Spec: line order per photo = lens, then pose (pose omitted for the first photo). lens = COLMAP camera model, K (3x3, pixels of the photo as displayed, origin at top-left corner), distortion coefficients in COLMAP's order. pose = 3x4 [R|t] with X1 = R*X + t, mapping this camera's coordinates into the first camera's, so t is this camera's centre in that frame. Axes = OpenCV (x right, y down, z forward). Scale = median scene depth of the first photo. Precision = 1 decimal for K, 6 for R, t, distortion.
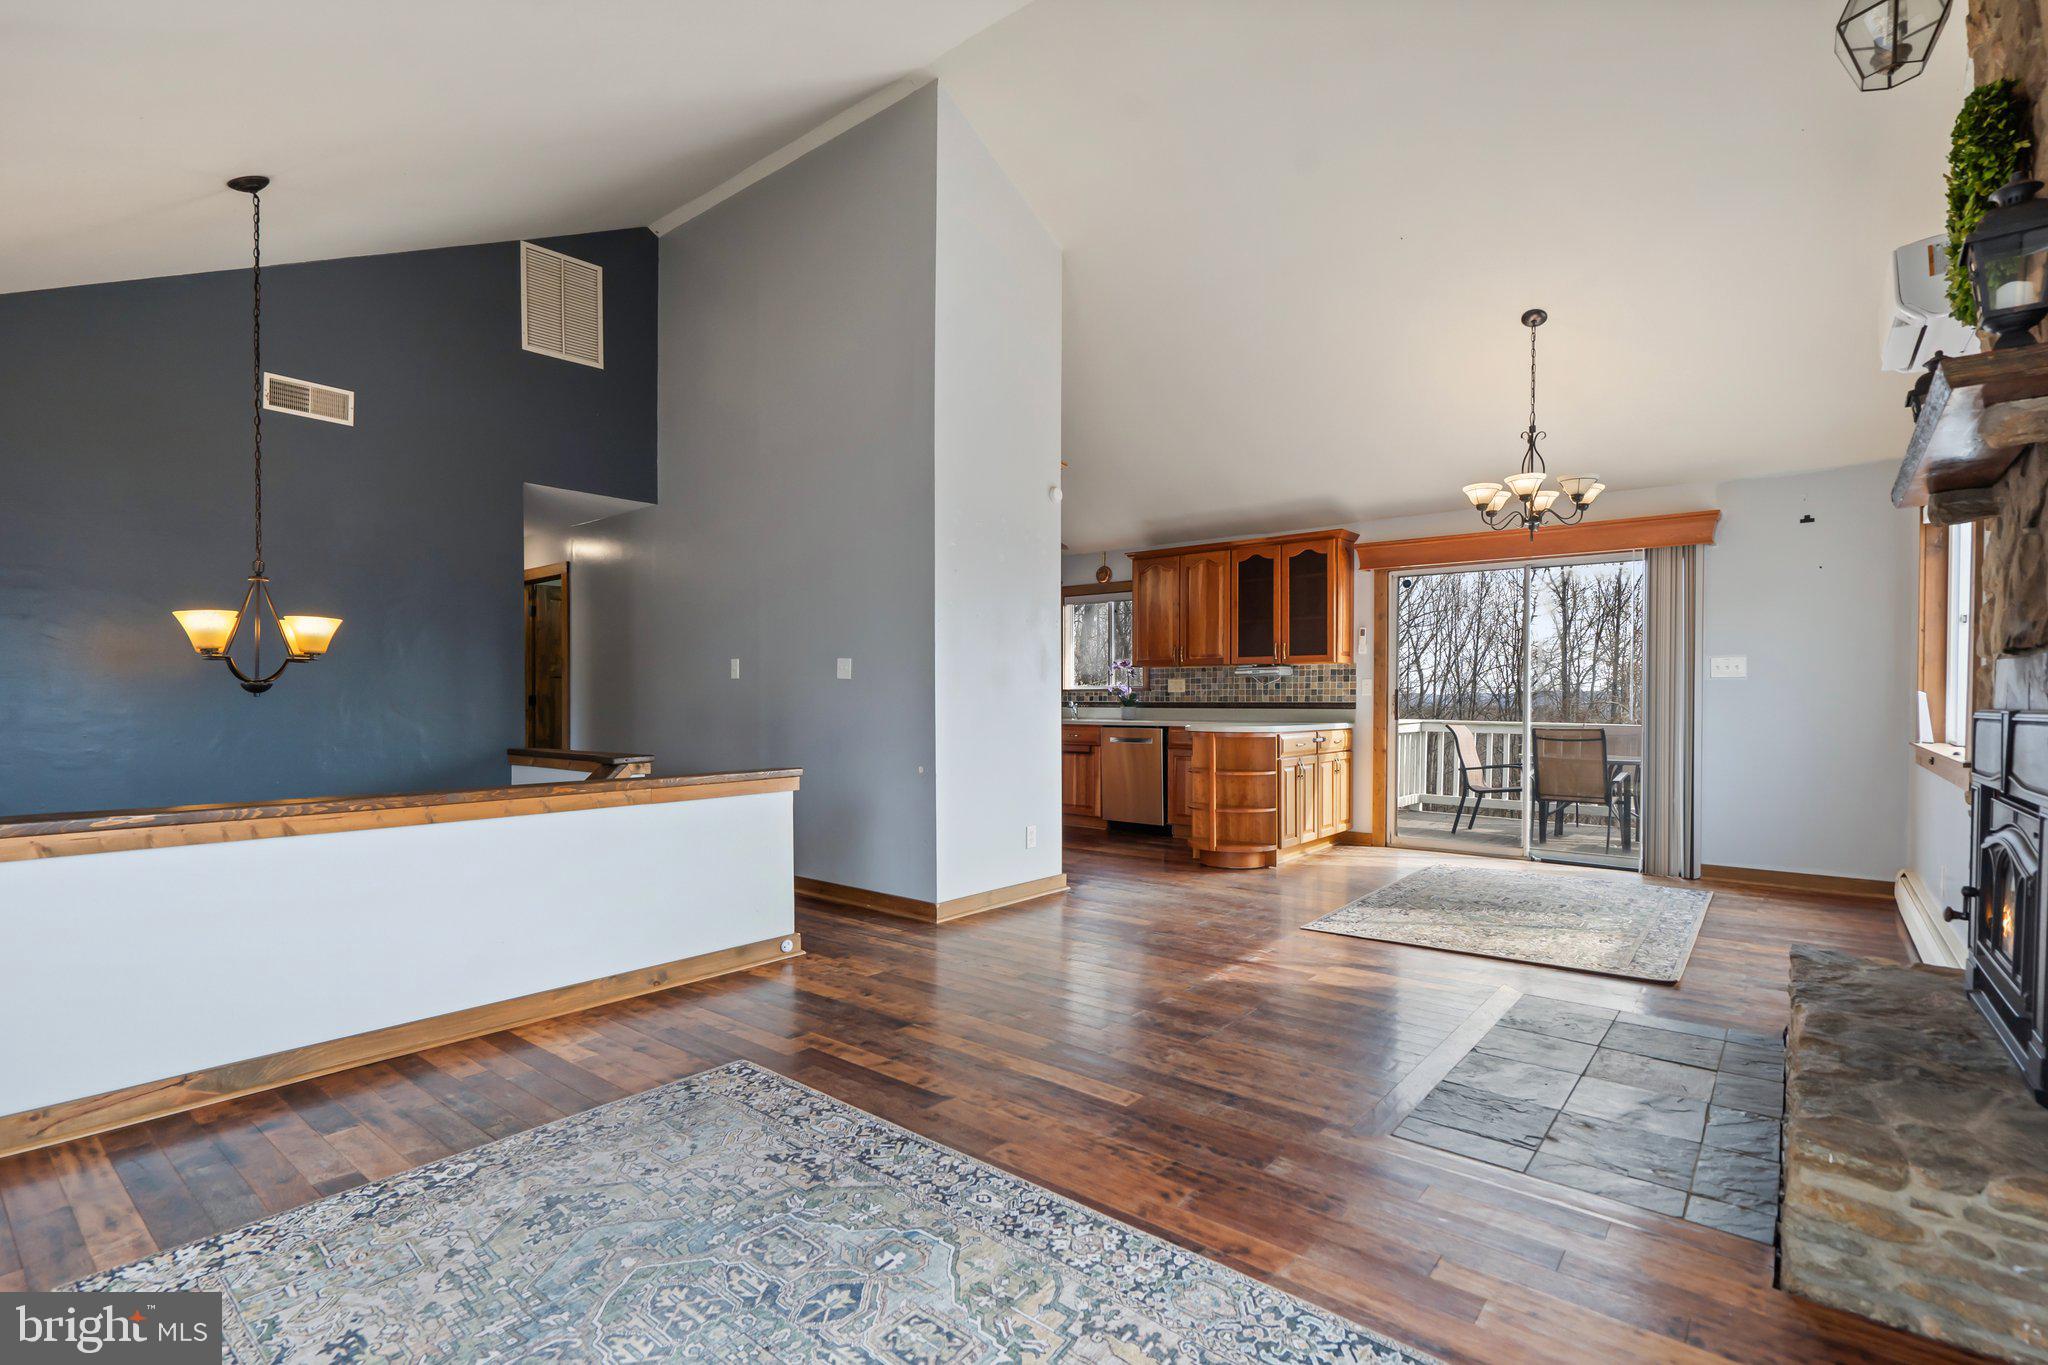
lens RADIAL K [[956.4, 0, 1018.0], [0, 956.4, 700.0], [0, 0, 1]] dist [-0.000103, -0.000103]
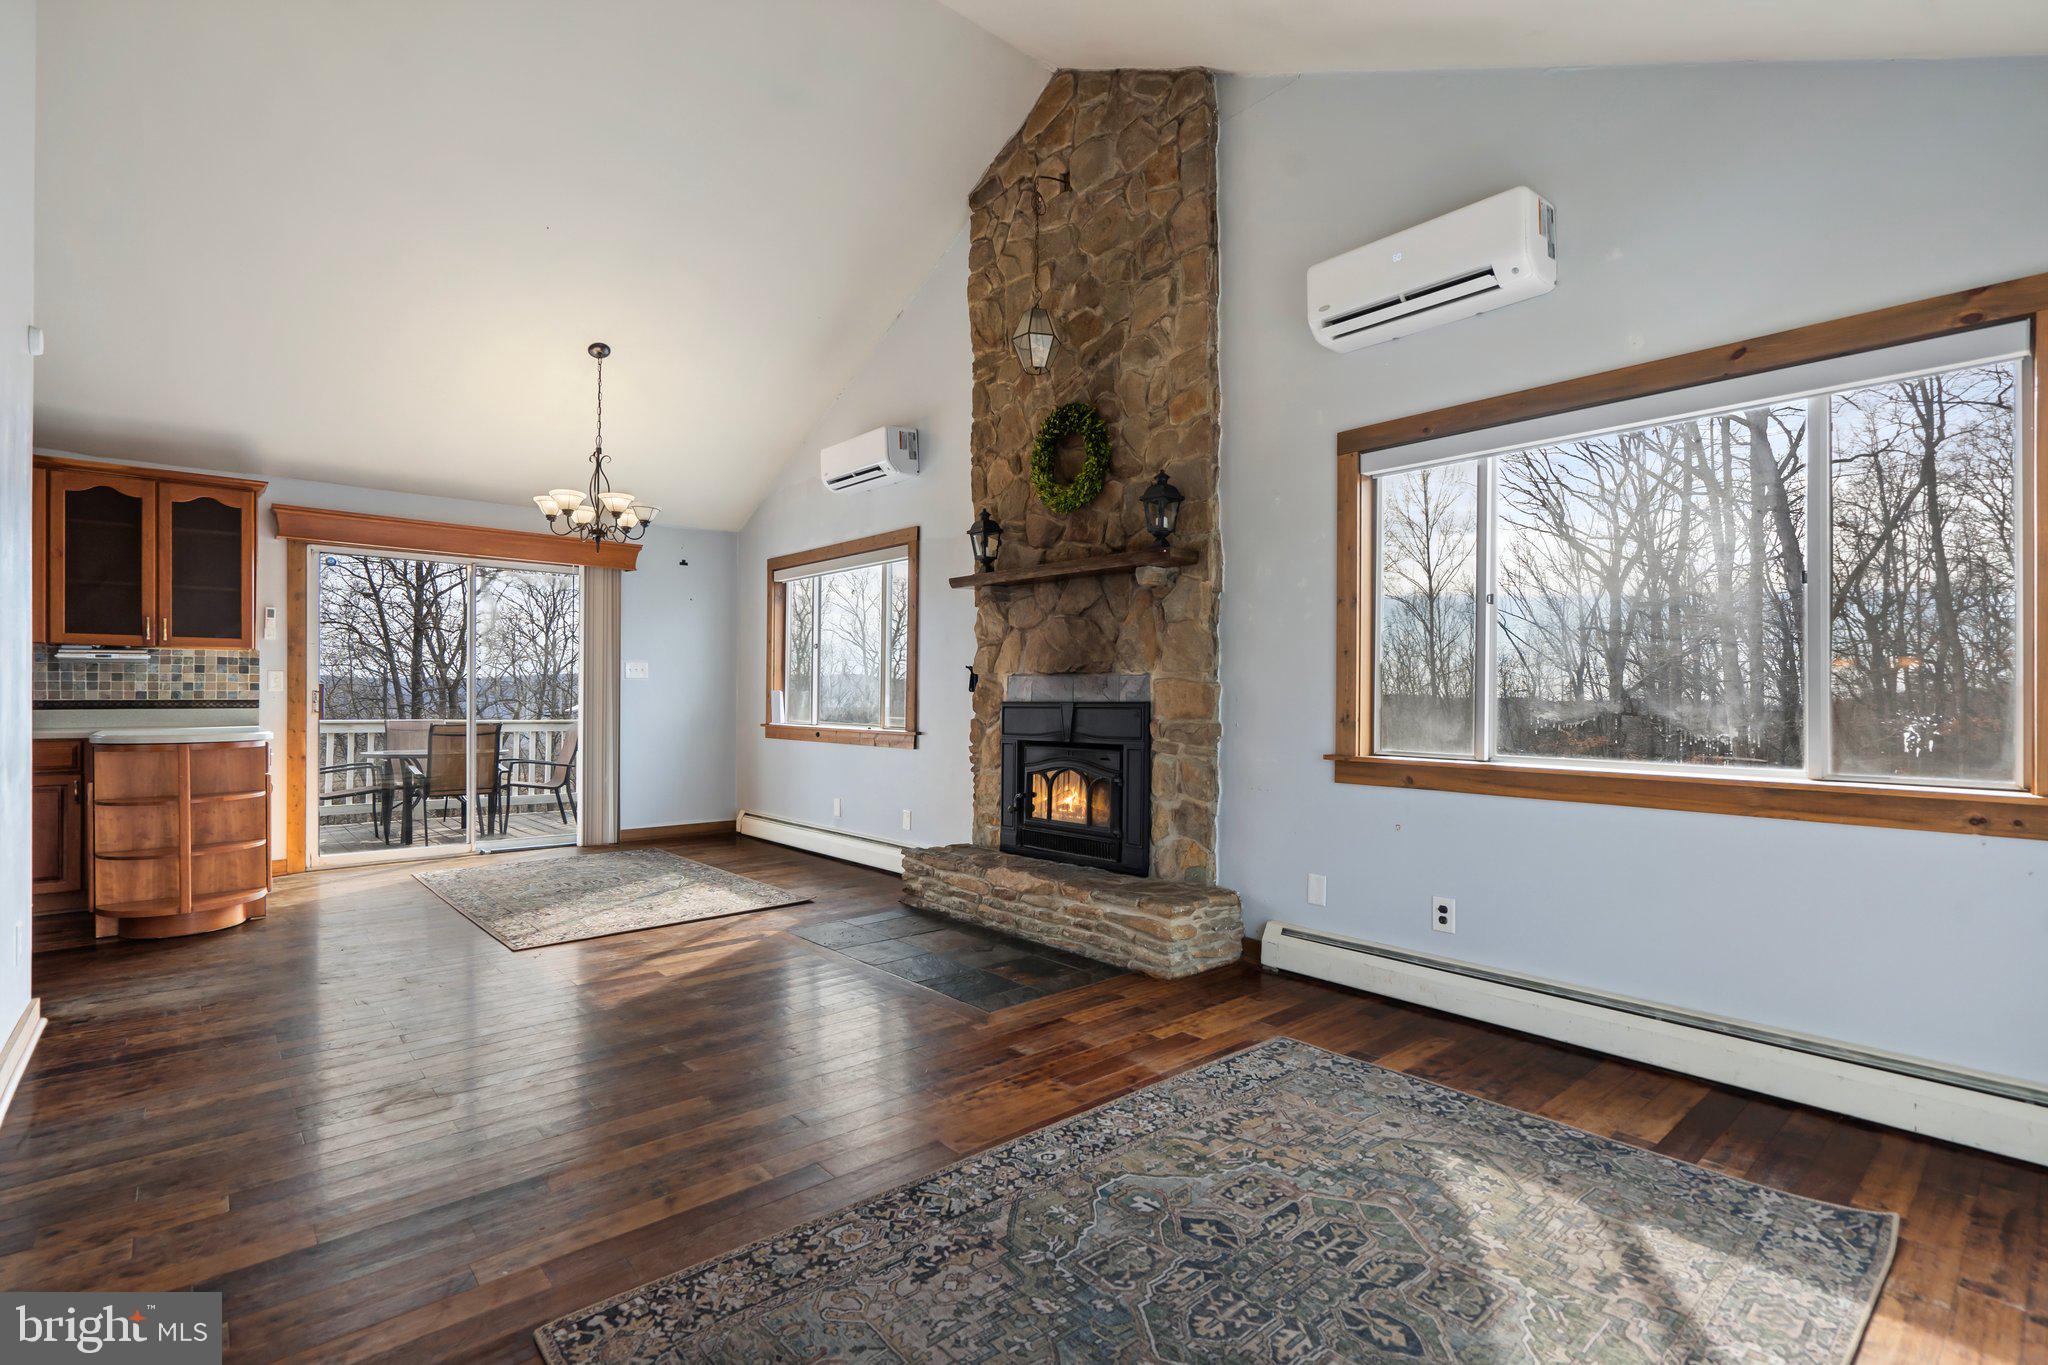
lens RADIAL K [[941.5, 0, 1006.7], [0, 941.5, 696.2], [0, 0, 1]] dist [-0.002097, -0.000384]
pose [[0.162552, -0.000026, 0.986700, -0.544302], [-0.000804, 1.000000, 0.000159, -0.001951], [-0.986700, -0.000819, 0.162552, 0.431287]]
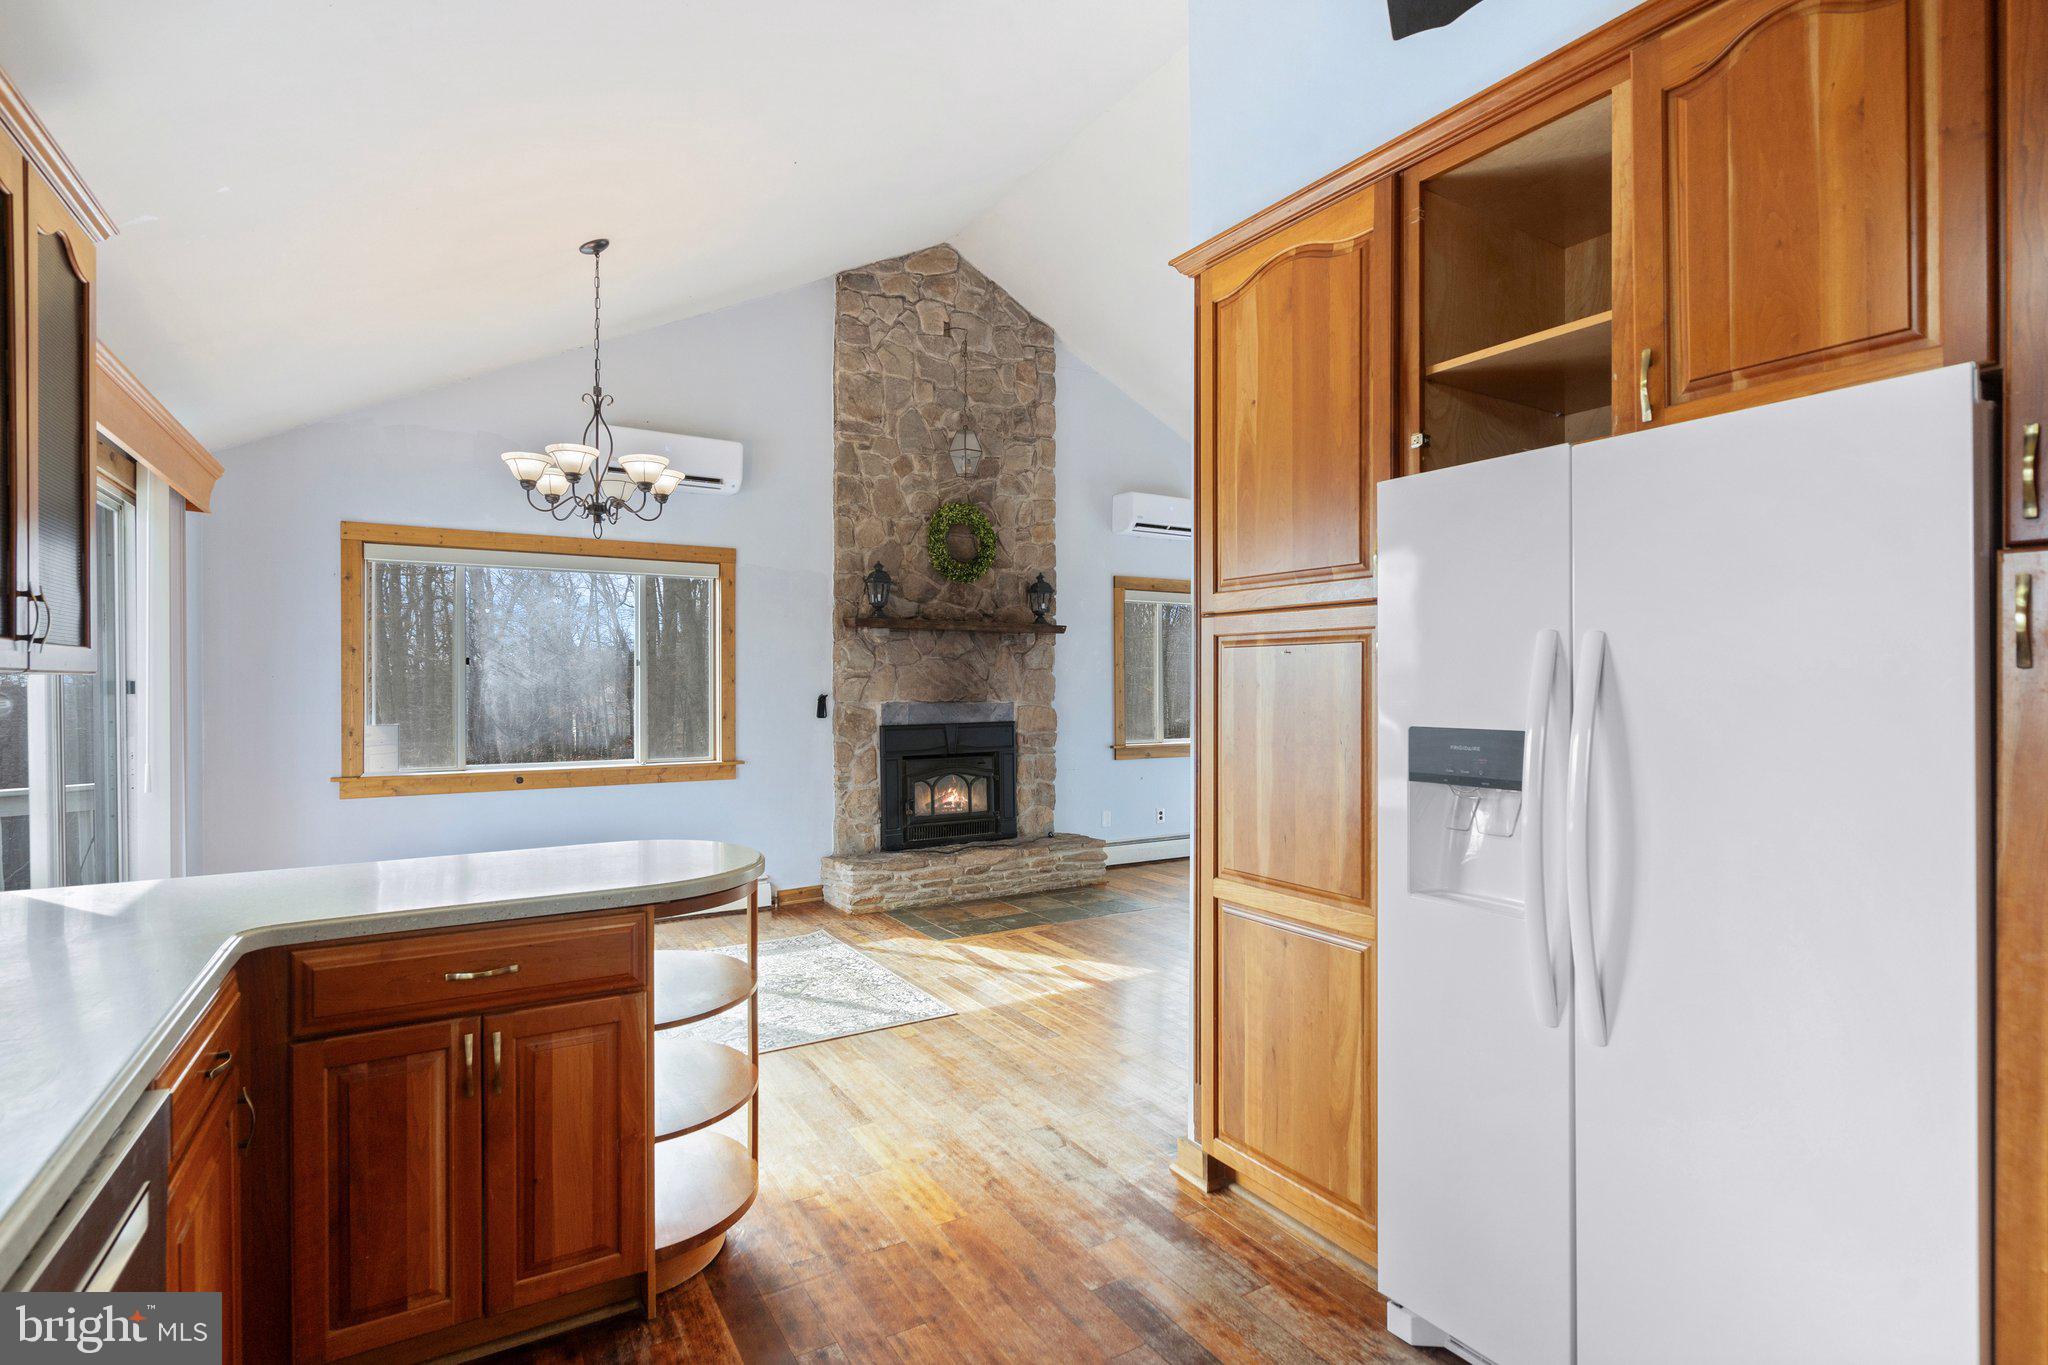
lens RADIAL K [[979.4, 0, 1024.0], [0, 979.4, 682.5], [0, 0, 1]] dist [-0.000399, -0.000089]
pose [[-0.942795, 0.001102, 0.333370, -0.055651], [0.001485, 0.999998, 0.000895, -0.060339], [-0.333369, 0.001338, -0.942796, 1.948251]]
